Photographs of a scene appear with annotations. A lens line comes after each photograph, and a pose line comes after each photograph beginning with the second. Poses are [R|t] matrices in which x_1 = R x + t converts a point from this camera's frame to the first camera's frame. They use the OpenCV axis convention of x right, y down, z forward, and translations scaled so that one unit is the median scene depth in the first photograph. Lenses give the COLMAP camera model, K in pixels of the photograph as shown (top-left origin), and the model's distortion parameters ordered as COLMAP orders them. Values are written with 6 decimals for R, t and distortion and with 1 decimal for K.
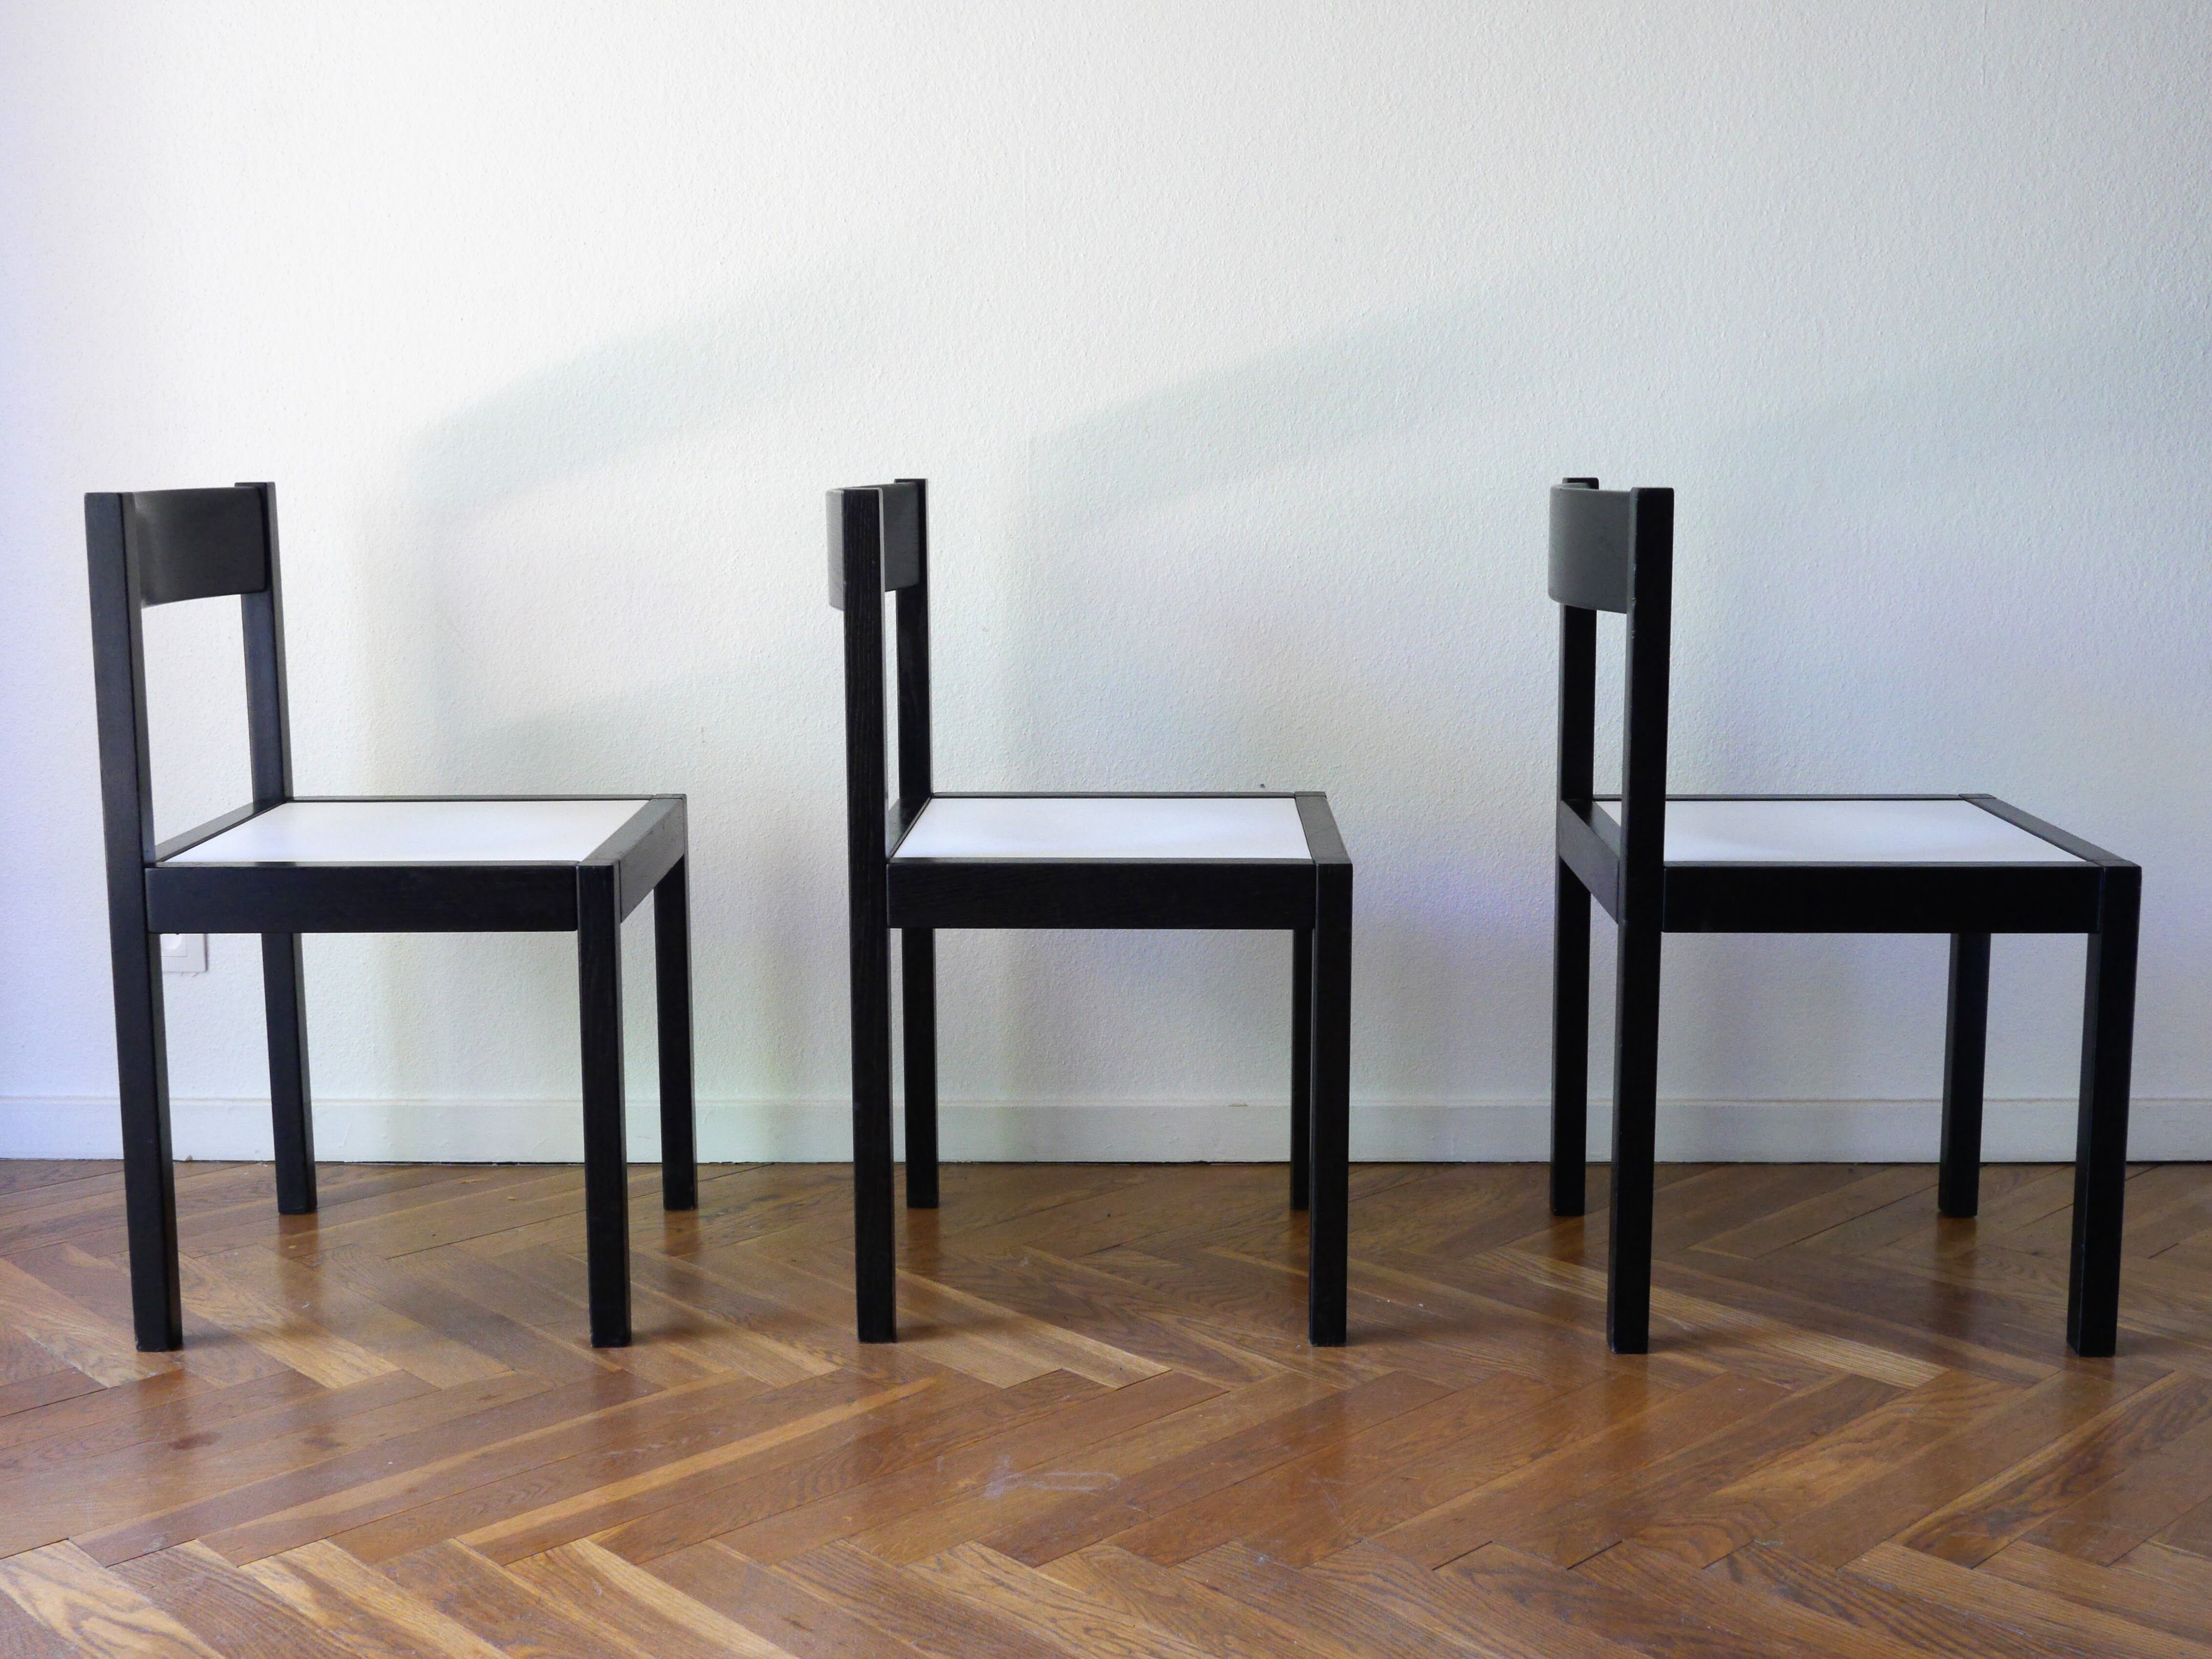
lens RADIAL K [[2578.9, 0, 1110.4], [0, 2578.9, 834.2], [0, 0, 1]] dist [-0.002359, -0.001944]
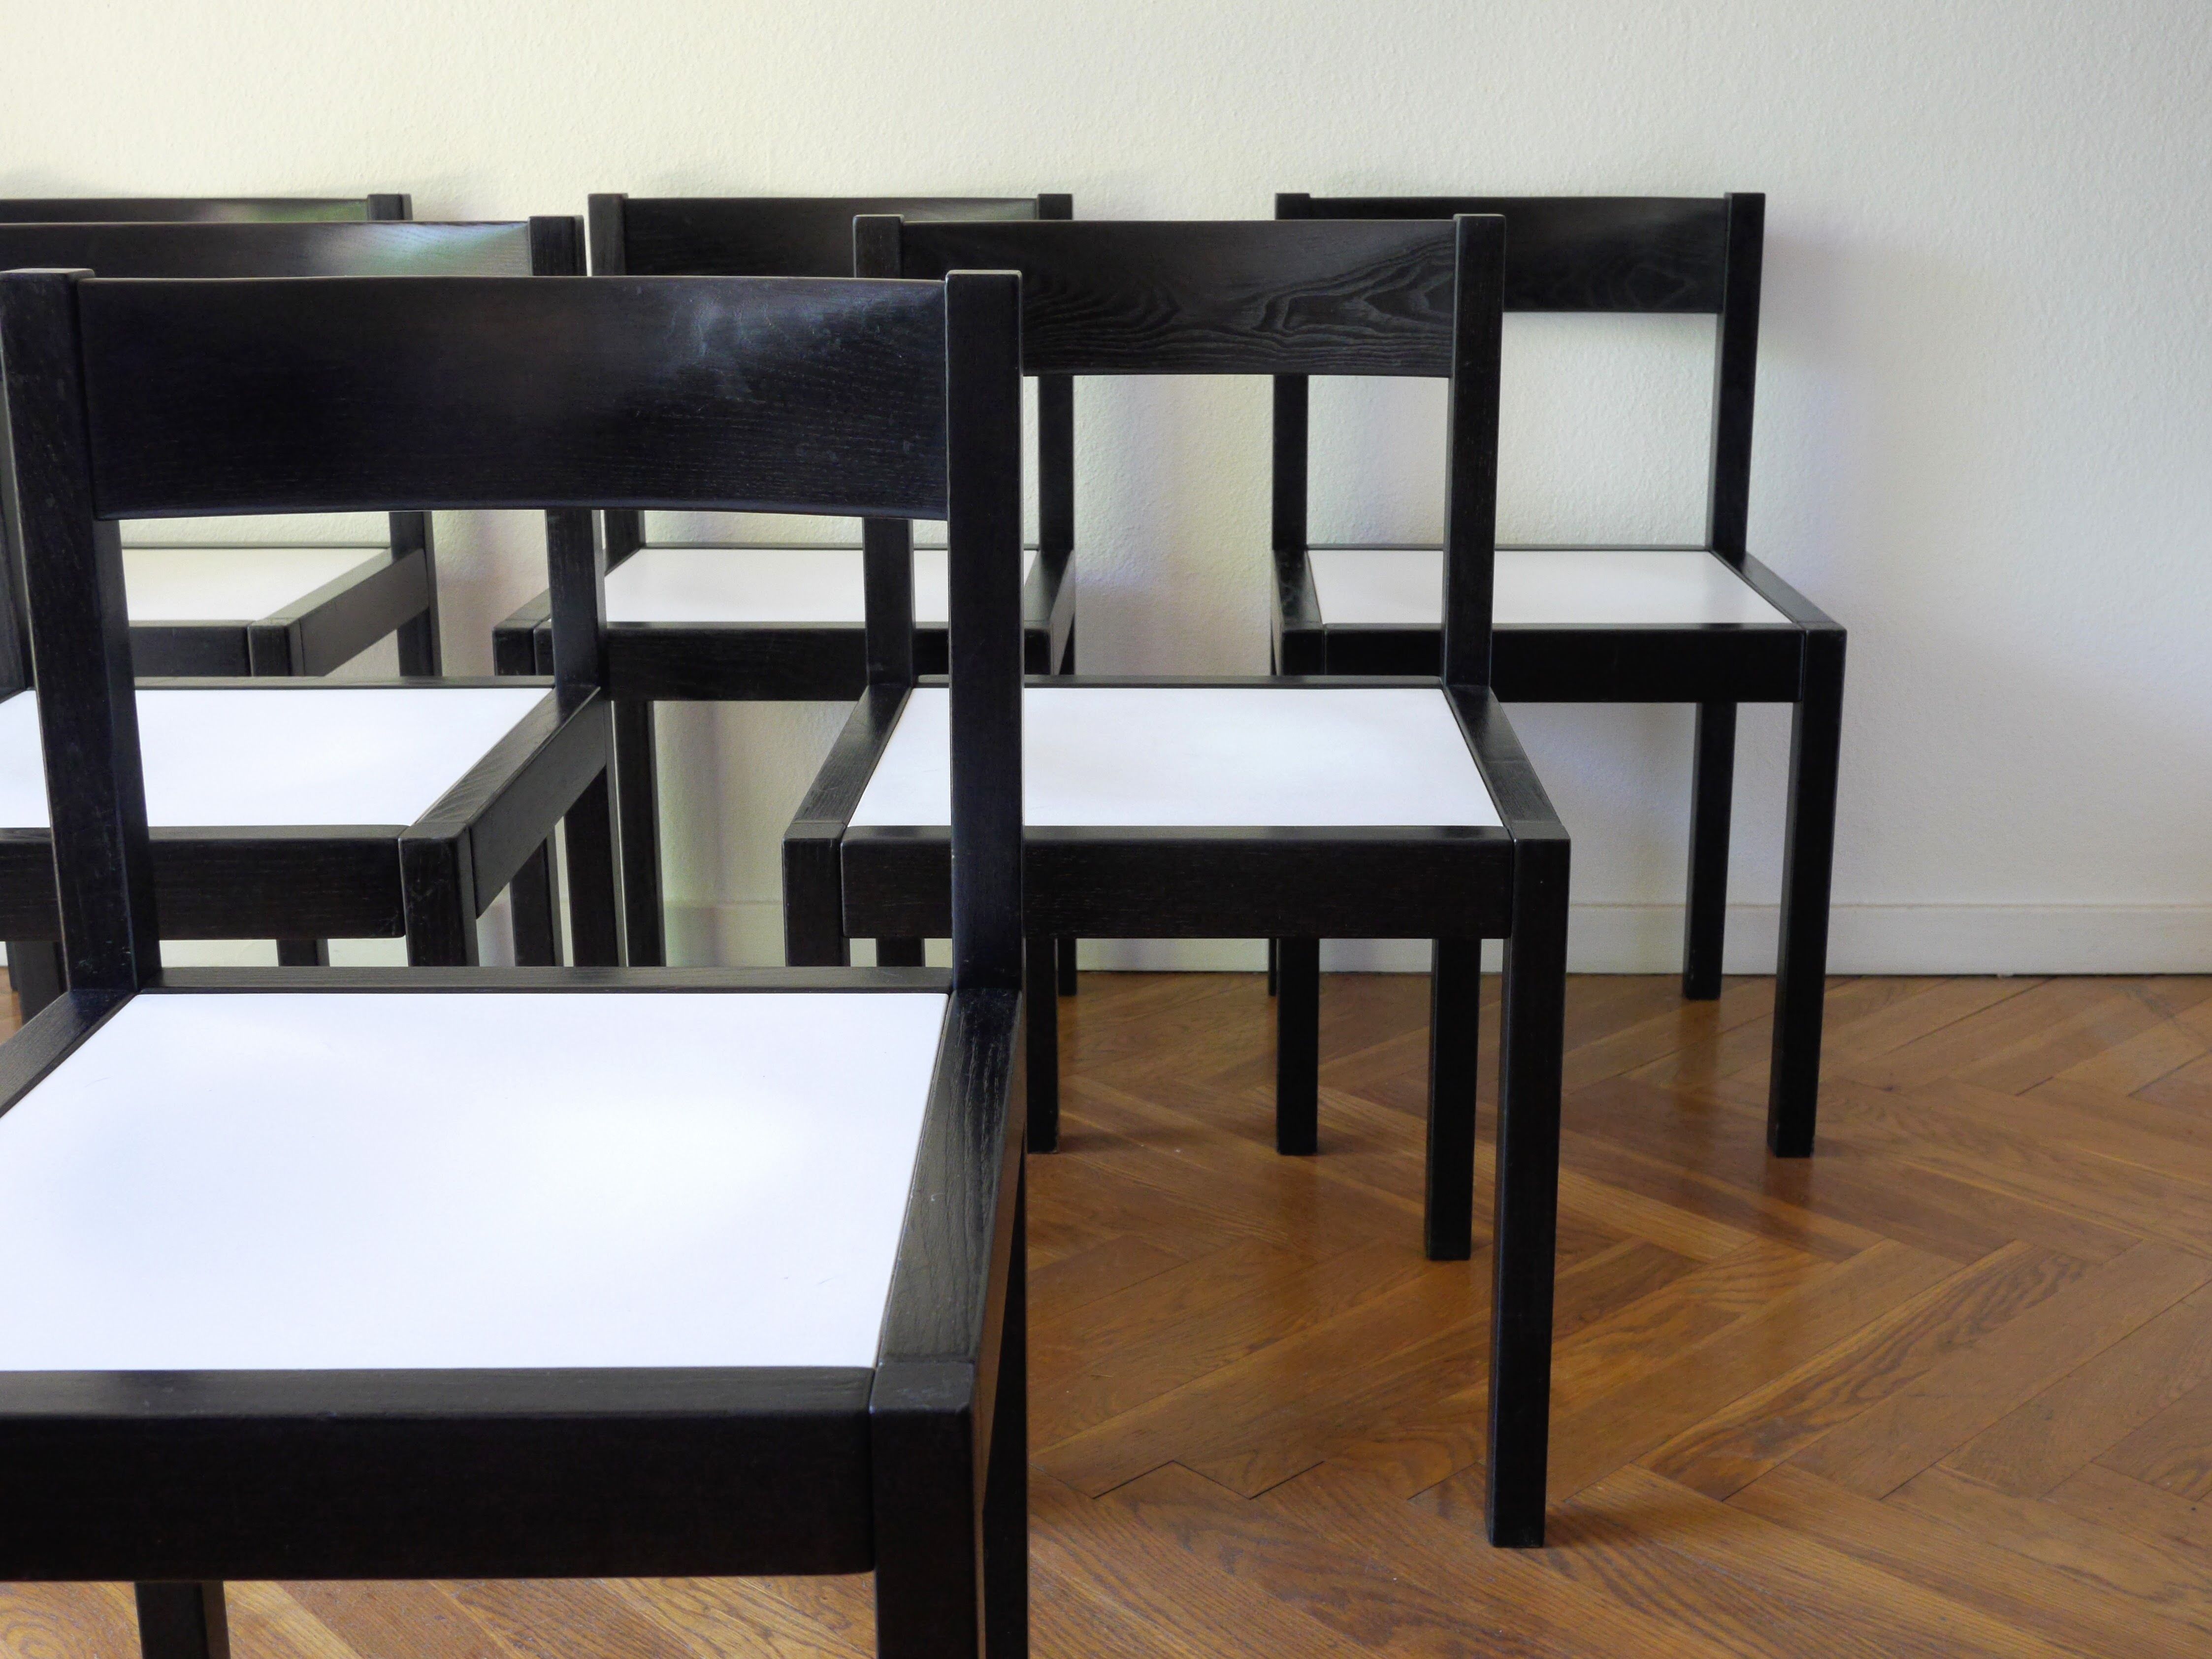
lens RADIAL K [[2598.3, 0, 1140.6], [0, 2598.3, 805.1], [0, 0, 1]] dist [-0.000778, -0.028507]
pose [[0.999987, 0.003083, -0.004024, 0.130326], [-0.002680, 0.995326, 0.096539, -0.024667], [0.004303, -0.096527, 0.995321, 0.148842]]
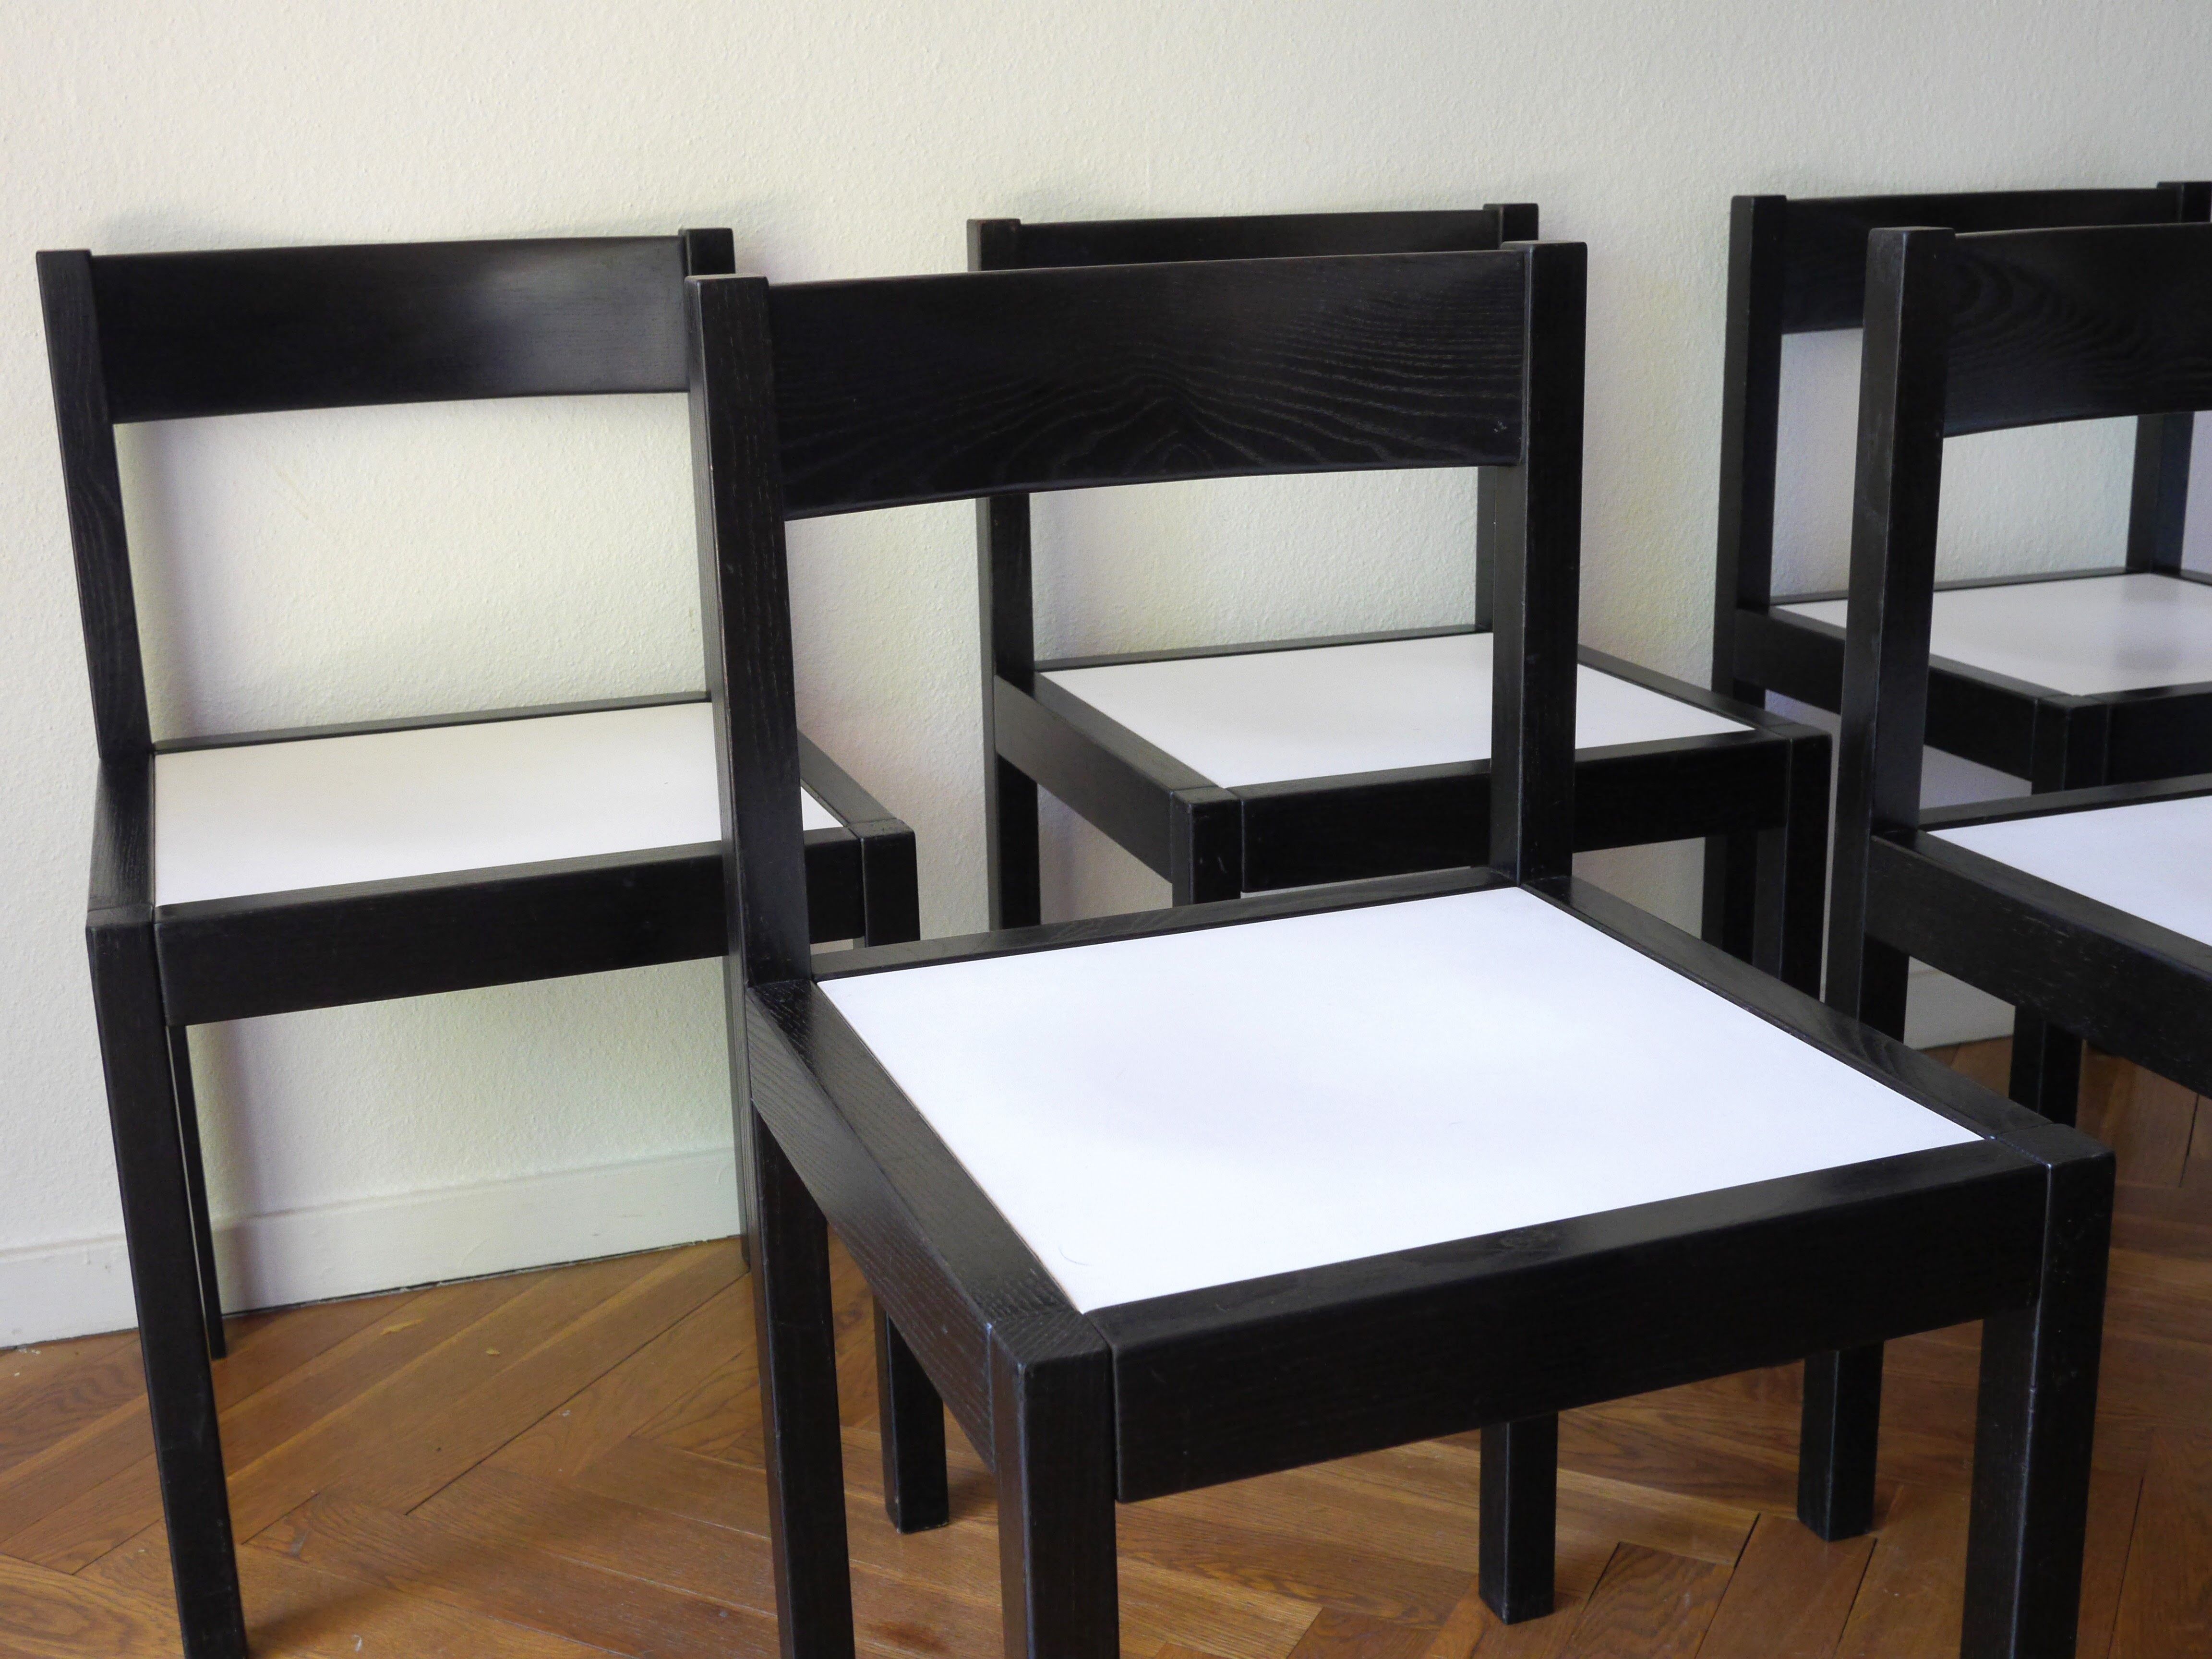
lens RADIAL K [[2538.1, 0, 1112.7], [0, 2538.1, 822.1], [0, 0, 1]] dist [-0.002839, -0.009158]
pose [[0.939996, -0.105083, 0.324600, -0.376171], [0.071848, 0.991021, 0.112760, -0.073246], [-0.333535, -0.082672, 0.939106, 0.473486]]
